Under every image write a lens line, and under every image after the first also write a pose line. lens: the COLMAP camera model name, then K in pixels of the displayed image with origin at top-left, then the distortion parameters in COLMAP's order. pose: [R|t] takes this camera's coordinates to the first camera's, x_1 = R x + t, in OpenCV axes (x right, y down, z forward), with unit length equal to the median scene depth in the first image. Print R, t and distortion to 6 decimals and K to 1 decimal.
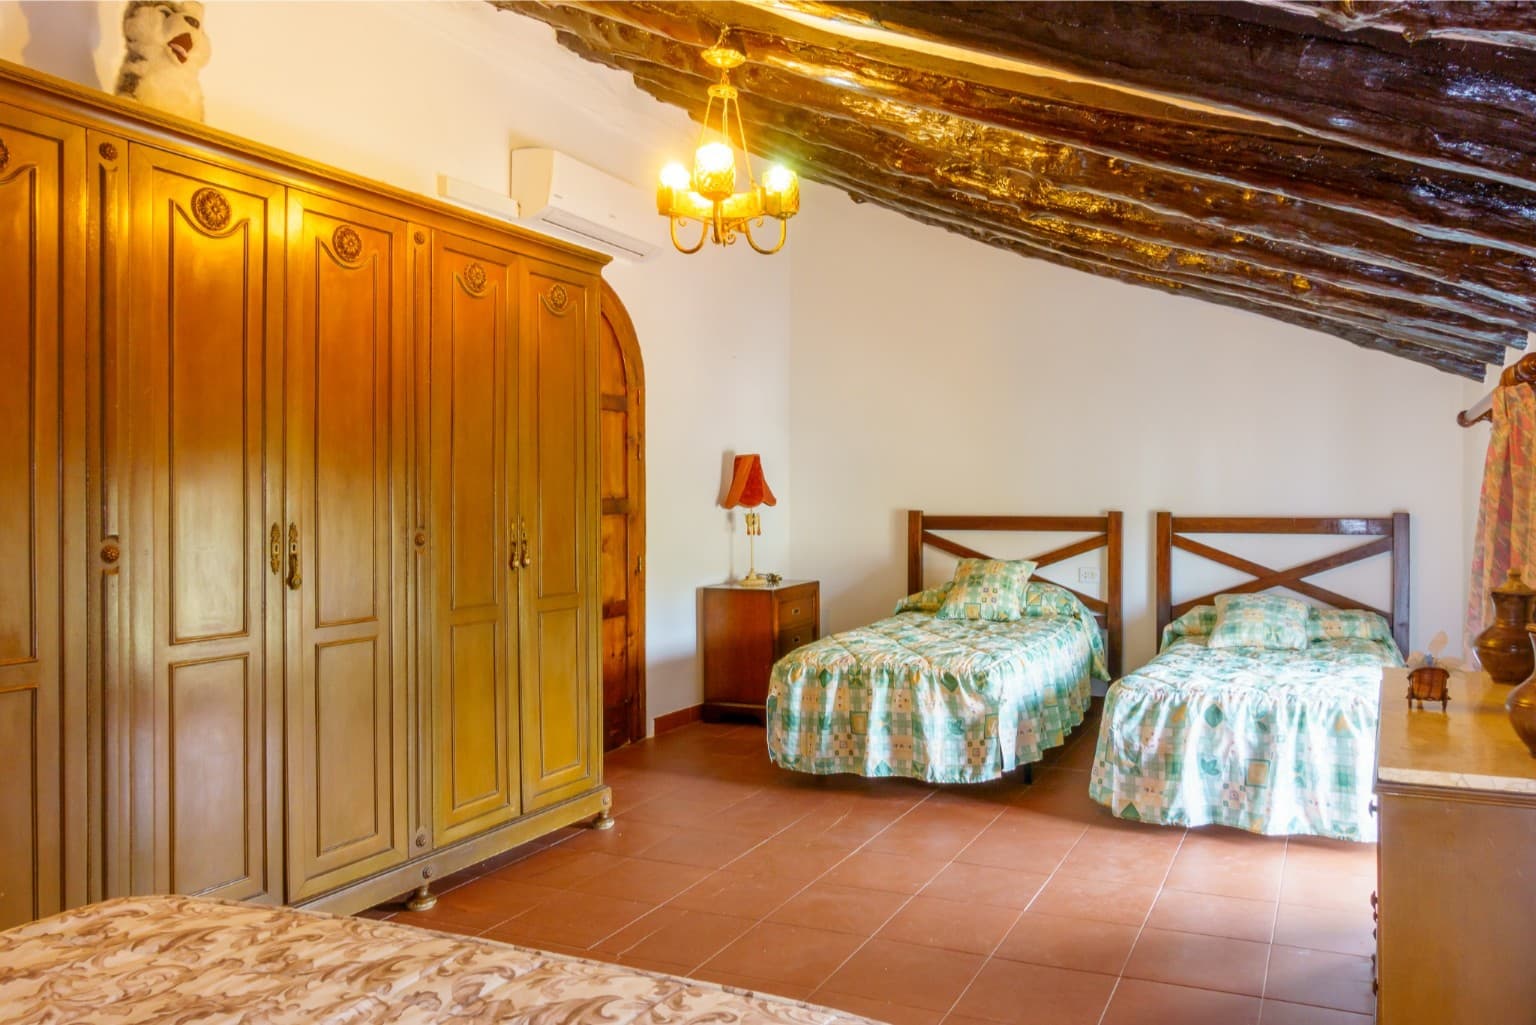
lens RADIAL K [[1133.2, 0, 775.2], [0, 1133.2, 514.1], [0, 0, 1]] dist [-0.003990, -0.006748]
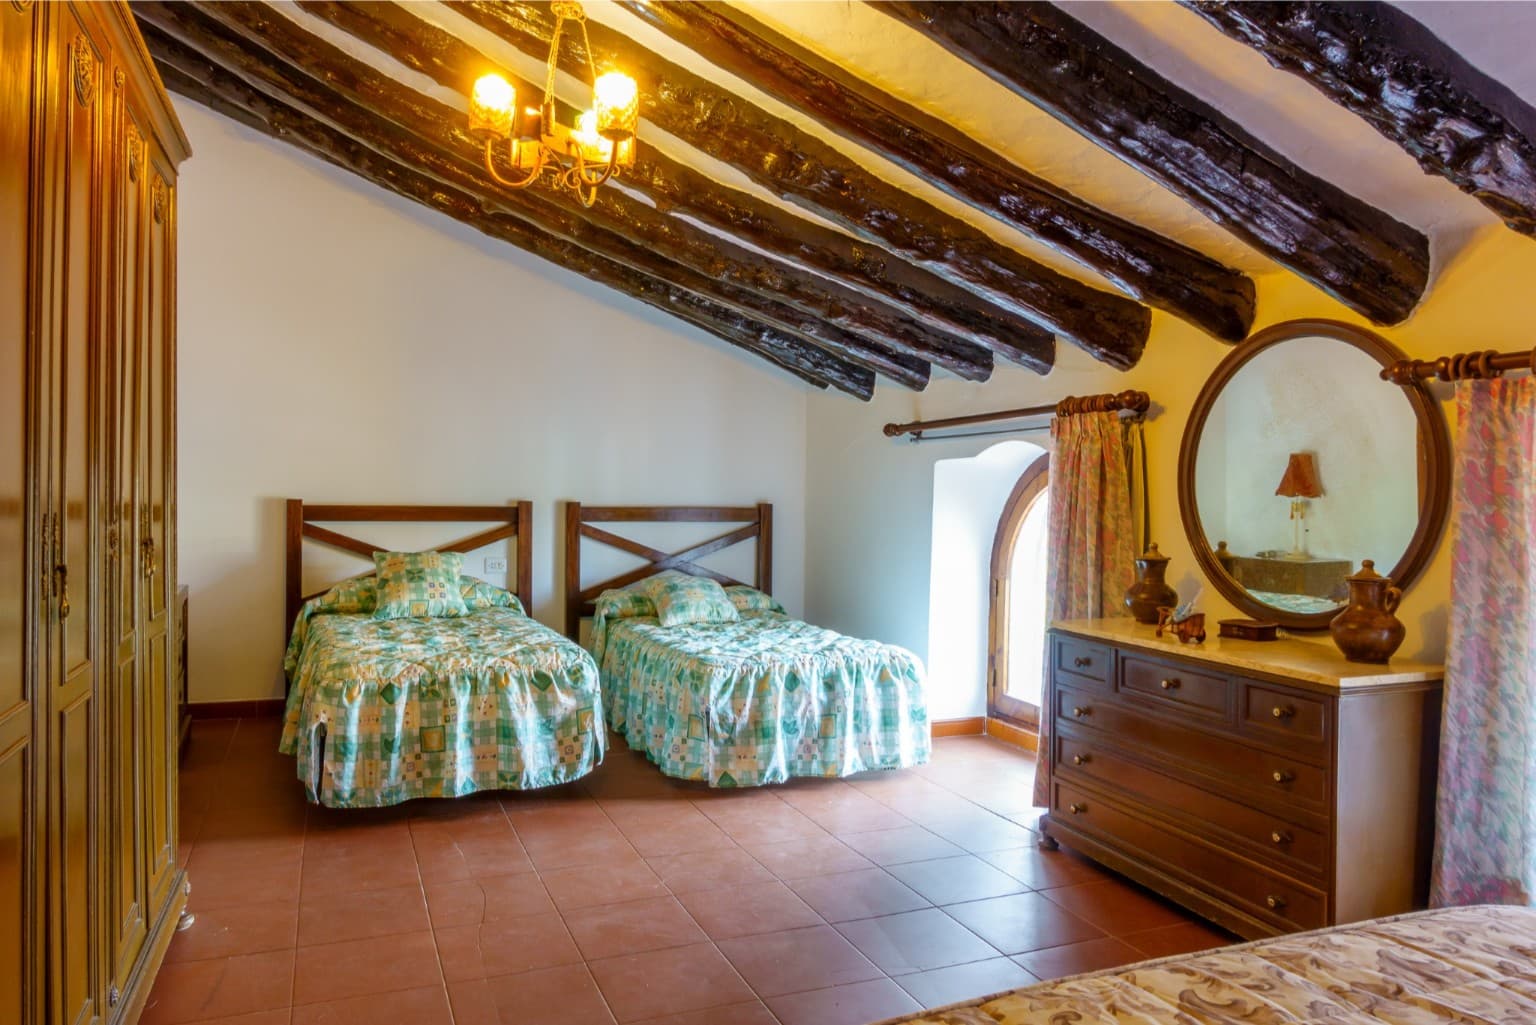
lens RADIAL K [[1133.2, 0, 775.2], [0, 1133.2, 514.1], [0, 0, 1]] dist [-0.003990, -0.006748]
pose [[0.689993, -0.004701, 0.723801, -0.397232], [-0.001474, 0.999968, 0.007899, 0.001057], [-0.723815, -0.006517, 0.689964, 0.204910]]
